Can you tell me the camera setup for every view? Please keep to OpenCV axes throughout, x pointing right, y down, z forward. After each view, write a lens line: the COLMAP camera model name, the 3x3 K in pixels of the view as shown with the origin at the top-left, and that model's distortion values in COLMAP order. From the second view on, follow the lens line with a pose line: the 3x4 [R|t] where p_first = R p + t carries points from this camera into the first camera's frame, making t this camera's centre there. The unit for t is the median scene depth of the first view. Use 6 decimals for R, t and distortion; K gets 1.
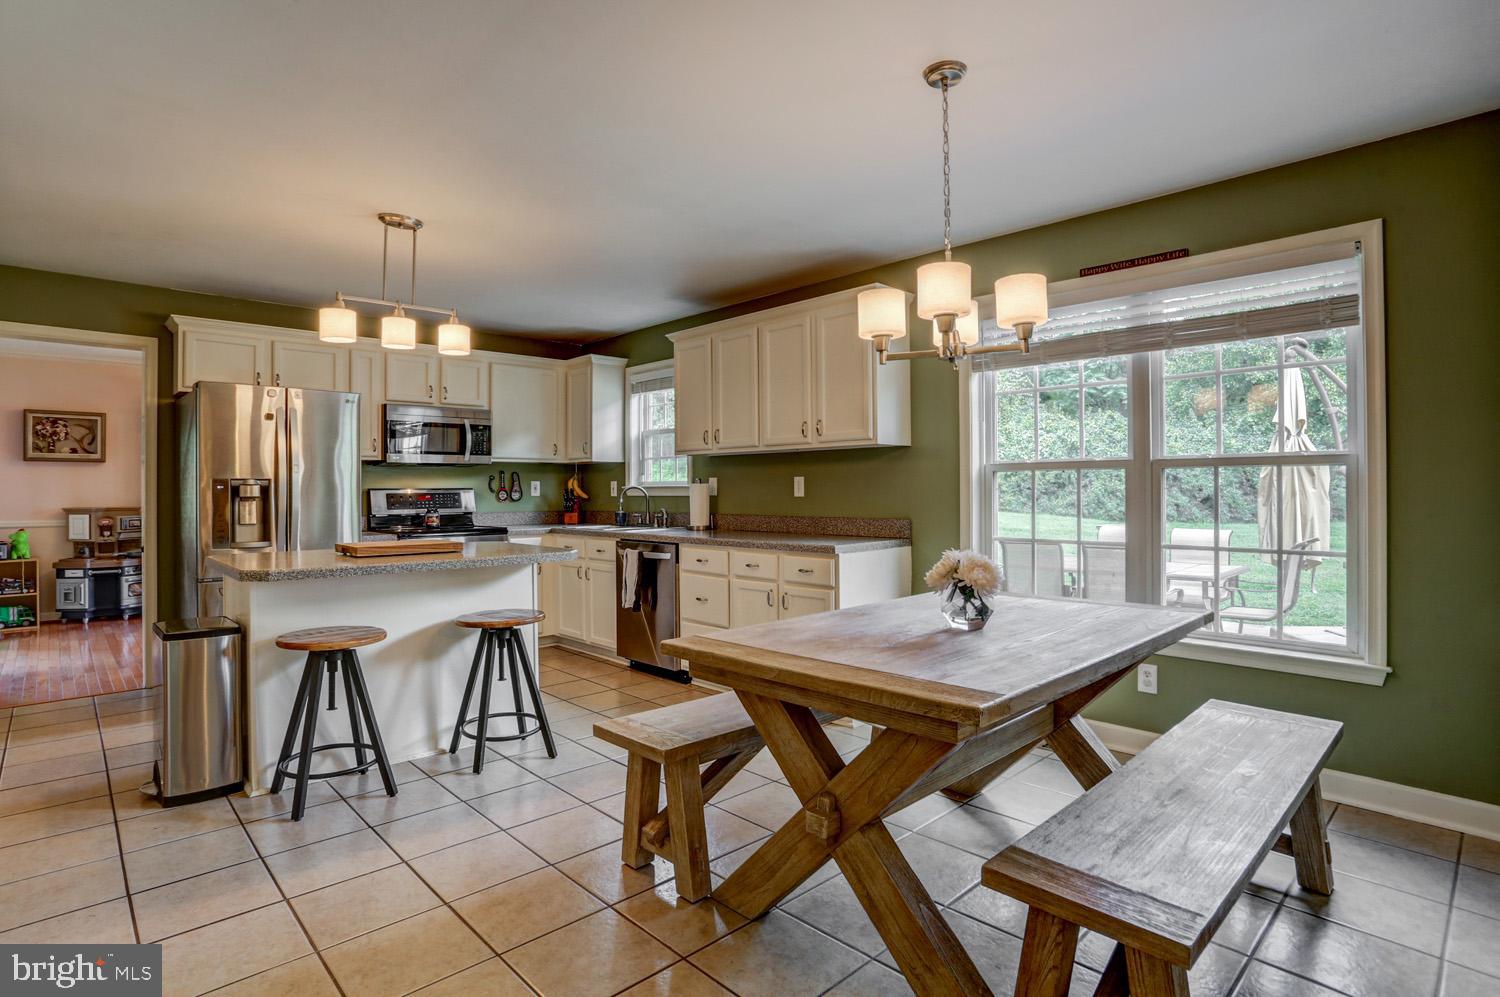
lens RADIAL K [[762.0, 0, 764.6], [0, 762.0, 492.8], [0, 0, 1]] dist [-0.068981, 0.017902]
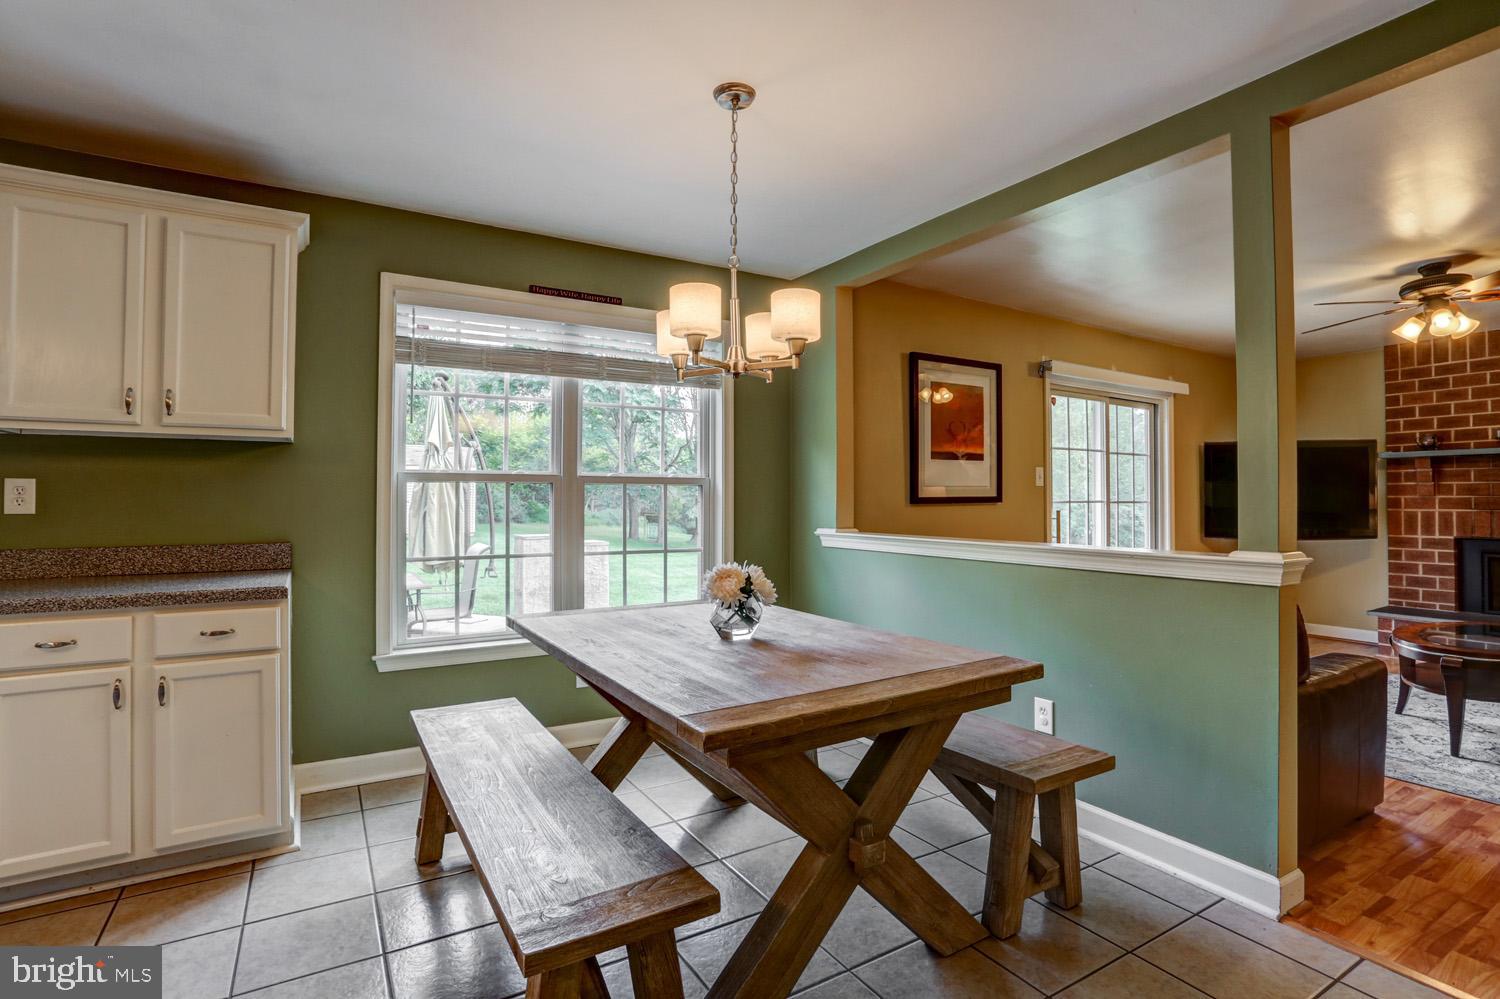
lens RADIAL K [[740.5, 0, 738.4], [0, 740.5, 485.0], [0, 0, 1]] dist [-0.064662, 0.025521]
pose [[0.225090, 0.023307, 0.974059, -0.286007], [0.001312, 0.999706, -0.024223, -0.002326], [-0.974337, 0.006730, 0.224994, 0.307982]]
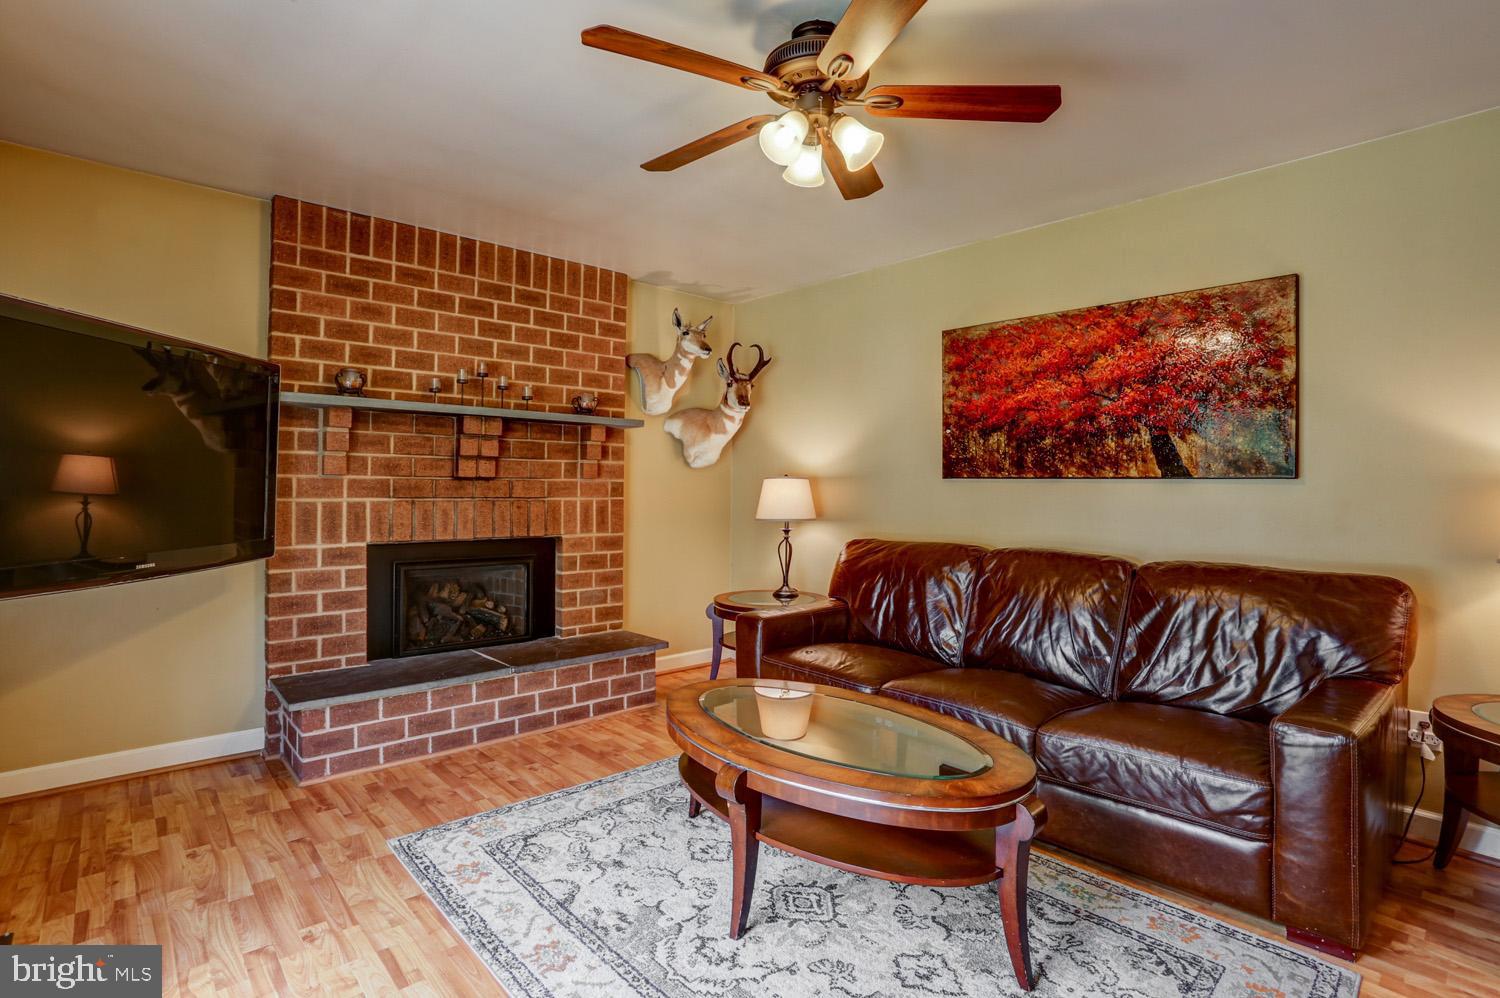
lens RADIAL K [[740.5, 0, 747.2], [0, 740.5, 484.1], [0, 0, 1]] dist [-0.064662, 0.025521]
pose [[-0.999167, -0.005476, 0.040443, 0.531282], [-0.005607, 0.999979, -0.003116, -0.002930], [-0.040425, -0.003340, -0.999177, 0.173832]]
